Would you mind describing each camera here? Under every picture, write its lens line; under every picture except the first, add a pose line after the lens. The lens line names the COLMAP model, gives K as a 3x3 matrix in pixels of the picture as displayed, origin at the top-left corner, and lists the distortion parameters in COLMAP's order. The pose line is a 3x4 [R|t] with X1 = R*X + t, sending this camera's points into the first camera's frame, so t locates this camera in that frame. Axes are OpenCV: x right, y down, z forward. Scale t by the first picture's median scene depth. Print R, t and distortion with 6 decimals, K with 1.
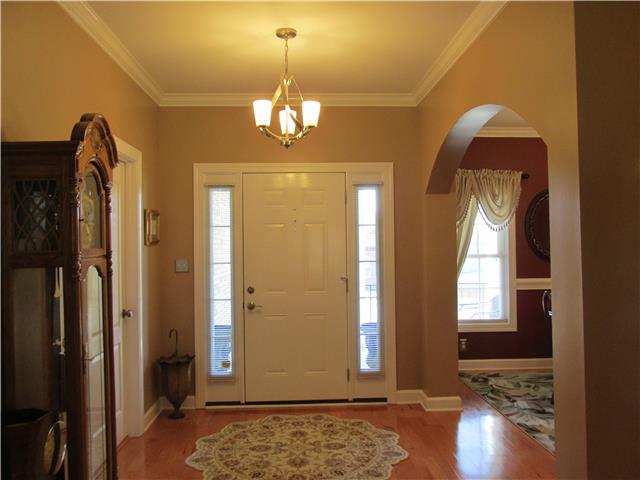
lens RADIAL K [[540.0, 0, 319.8], [0, 540.0, 238.7], [0, 0, 1]] dist [-0.018576, 0.000316]
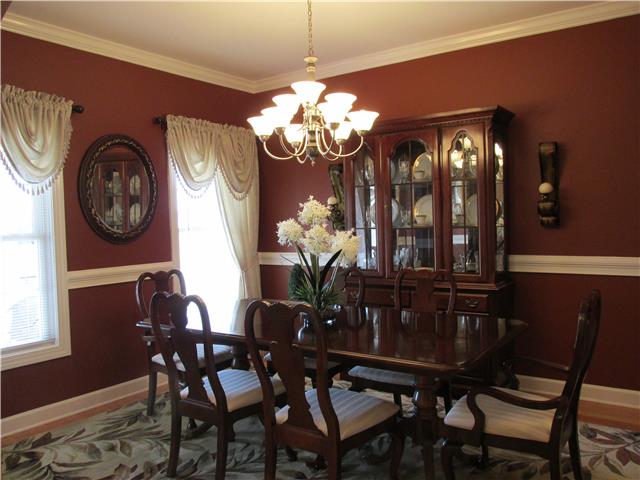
lens RADIAL K [[540.0, 0, 320.3], [0, 540.0, 234.3], [0, 0, 1]] dist [-0.018576, 0.000316]
pose [[0.614791, -0.032175, 0.788033, 0.069449], [0.012841, 0.999443, 0.030789, 0.019448], [-0.788585, -0.008810, 0.614862, 0.493141]]
